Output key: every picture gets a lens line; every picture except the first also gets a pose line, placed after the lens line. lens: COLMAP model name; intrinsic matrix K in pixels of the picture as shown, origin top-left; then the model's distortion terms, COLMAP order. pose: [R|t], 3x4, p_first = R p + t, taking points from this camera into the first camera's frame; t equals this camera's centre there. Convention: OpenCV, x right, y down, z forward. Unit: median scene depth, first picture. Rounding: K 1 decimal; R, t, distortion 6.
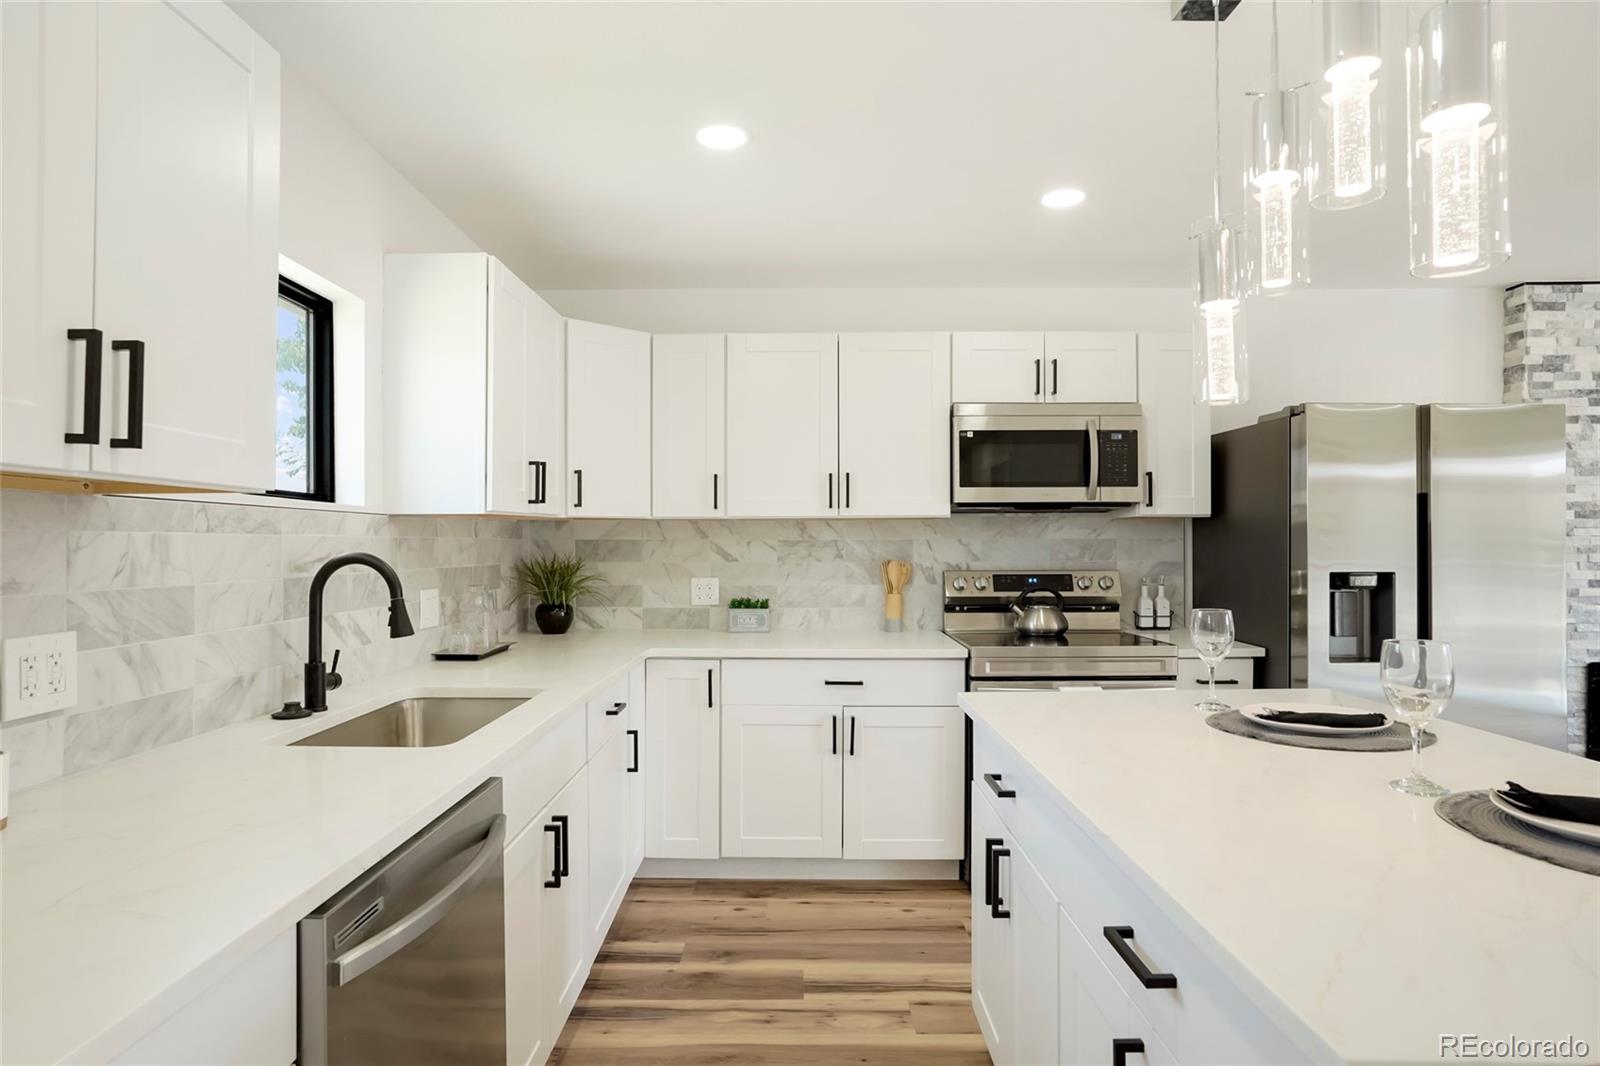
lens RADIAL K [[866.5, 0, 776.5], [0, 866.5, 542.7], [0, 0, 1]] dist [-0.009452, 0.004238]
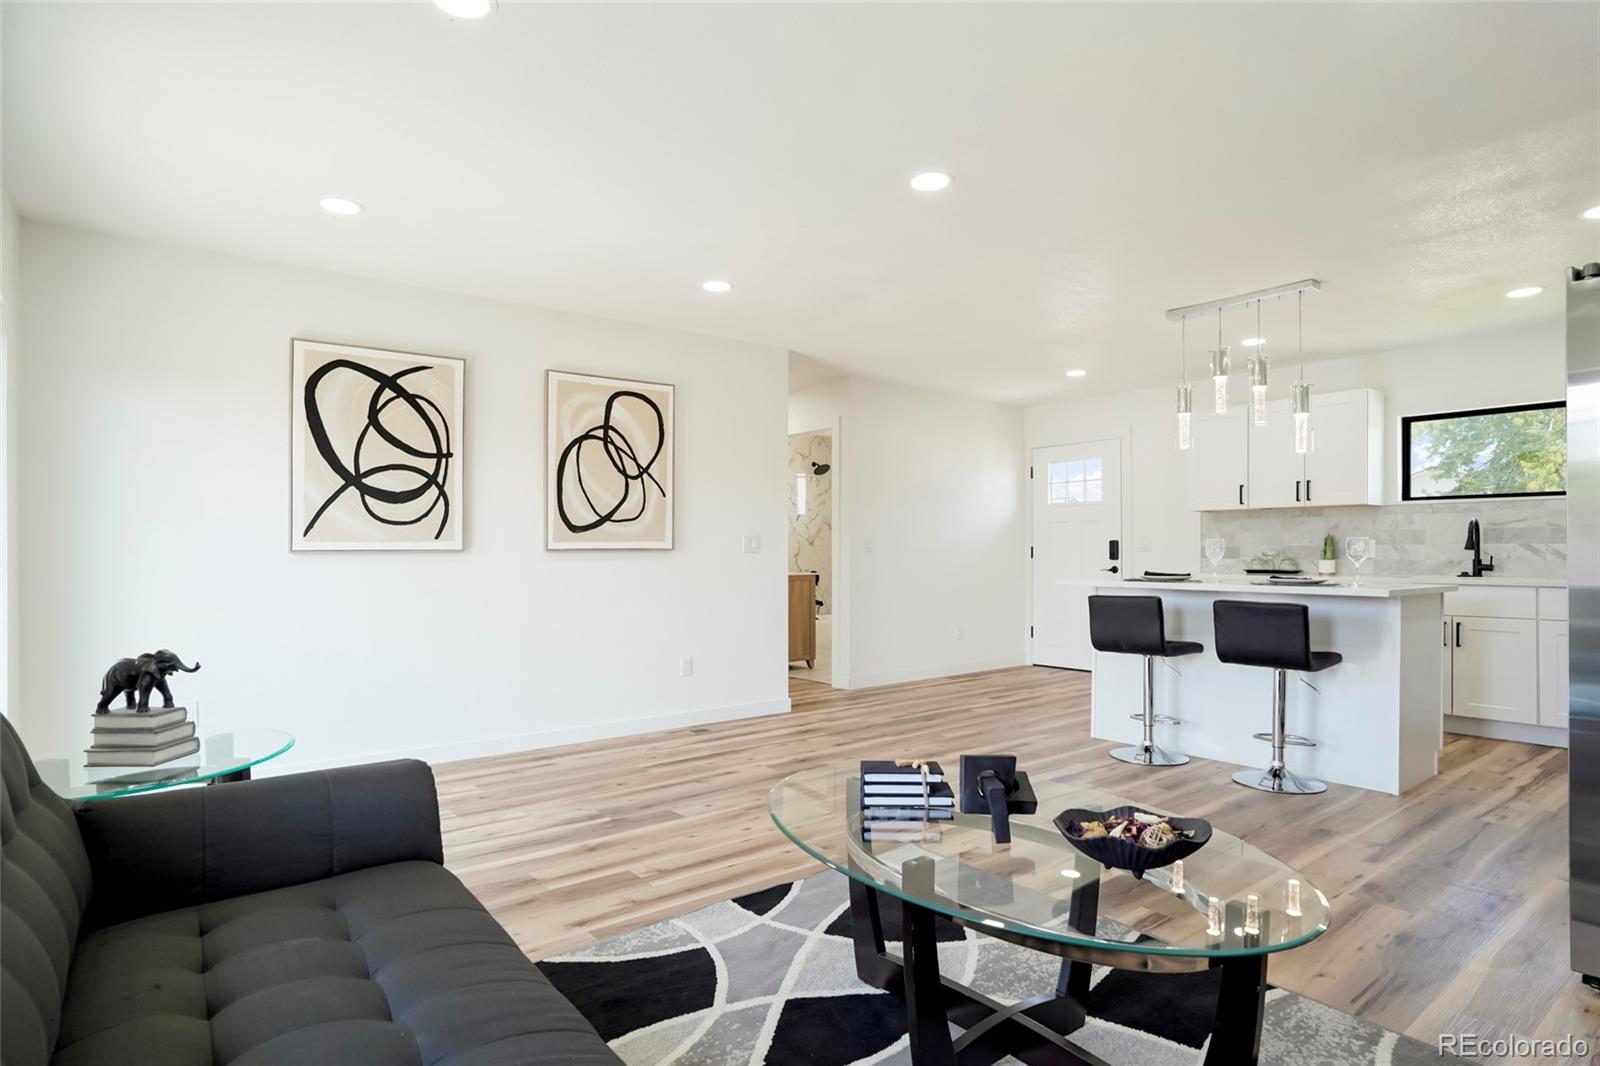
lens RADIAL K [[853.8, 0, 751.7], [0, 853.8, 538.3], [0, 0, 1]] dist [-0.018050, 0.010621]
pose [[-0.805120, -0.005370, -0.593088, 1.610072], [0.003976, 0.999888, -0.014450, 0.057722], [0.593099, -0.013992, -0.805008, 1.004416]]
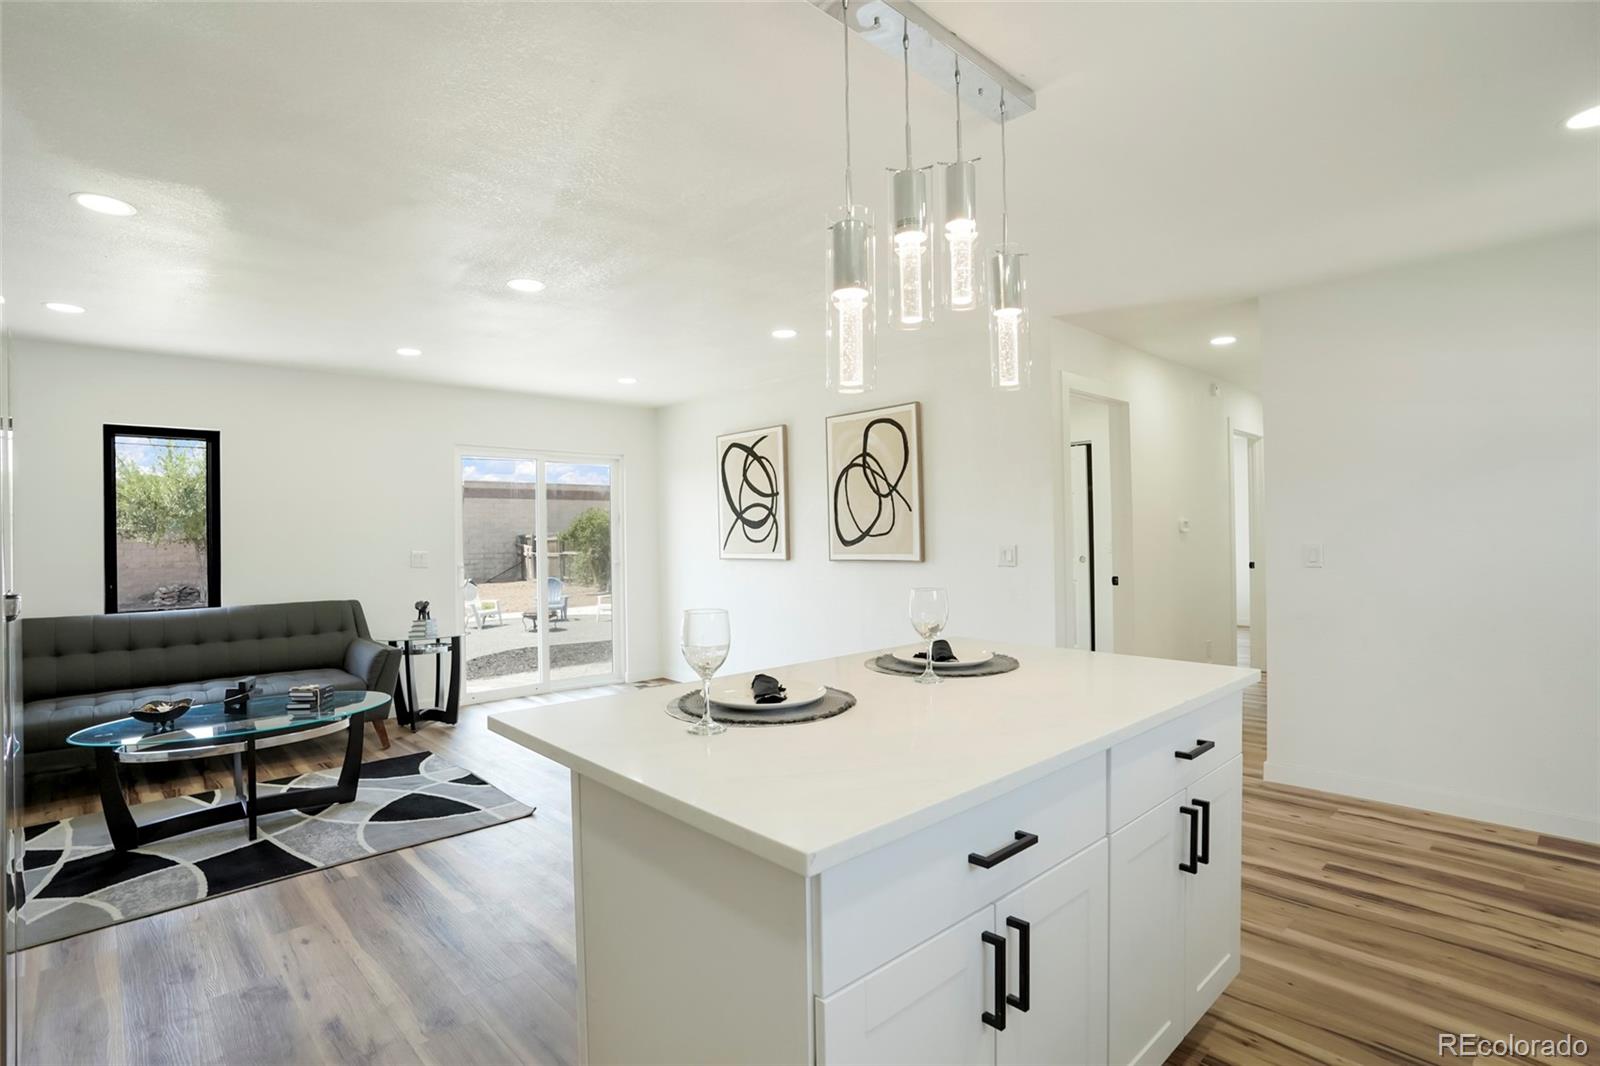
lens RADIAL K [[755.4, 0, 790.5], [0, 755.4, 546.2], [0, 0, 1]] dist [-0.017285, -0.000284]
pose [[-0.690527, 0.000321, 0.723307, -0.040463], [0.014846, 0.999796, 0.013731, 0.003043], [-0.723155, 0.020220, -0.690390, 0.818540]]
